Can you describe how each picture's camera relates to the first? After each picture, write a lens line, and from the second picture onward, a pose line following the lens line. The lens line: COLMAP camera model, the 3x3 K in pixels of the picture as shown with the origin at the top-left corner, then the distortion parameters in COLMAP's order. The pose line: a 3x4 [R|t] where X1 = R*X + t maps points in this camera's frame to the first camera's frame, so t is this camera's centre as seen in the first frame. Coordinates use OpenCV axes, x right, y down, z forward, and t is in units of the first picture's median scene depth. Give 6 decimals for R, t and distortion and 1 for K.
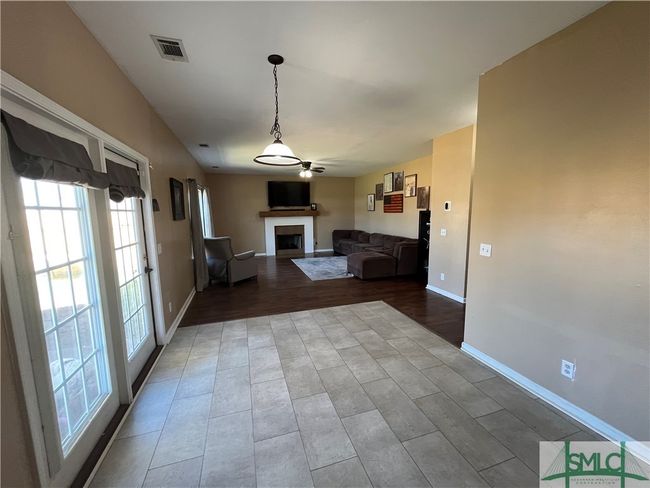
lens RADIAL K [[259.1, 0, 322.5], [0, 259.1, 245.6], [0, 0, 1]] dist [-0.007073, -0.000794]
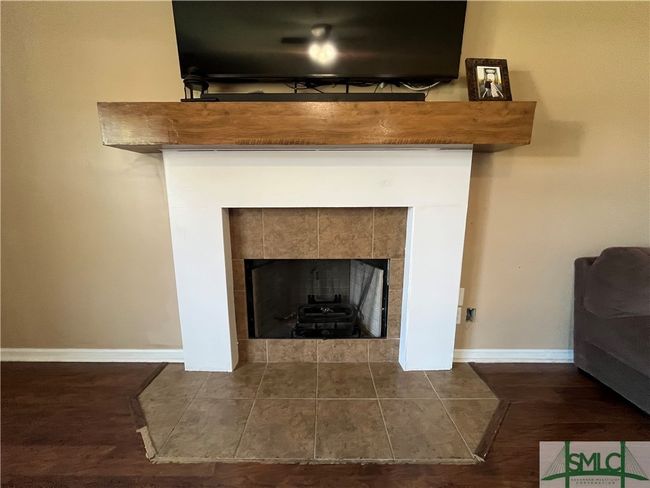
lens RADIAL K [[259.1, 0, 323.2], [0, 259.1, 245.6], [0, 0, 1]] dist [-0.007073, -0.000794]
pose [[0.949688, 0.071871, -0.304839, -0.114116], [-0.061485, 0.997158, 0.043548, -0.095654], [0.307102, -0.022614, 0.951408, 1.340097]]
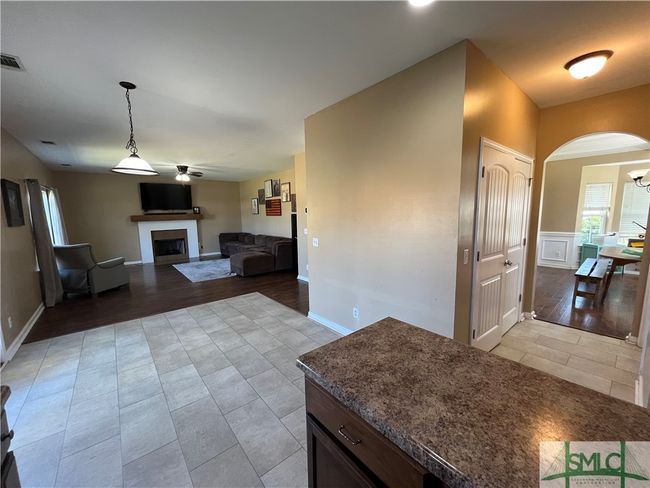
lens RADIAL K [[259.1, 0, 323.2], [0, 259.1, 245.3], [0, 0, 1]] dist [-0.007073, -0.000794]
pose [[0.926100, -0.049857, 0.373969, 0.060226], [0.054265, 0.998526, -0.001262, 0.016633], [-0.373355, 0.021462, 0.927440, -0.140918]]
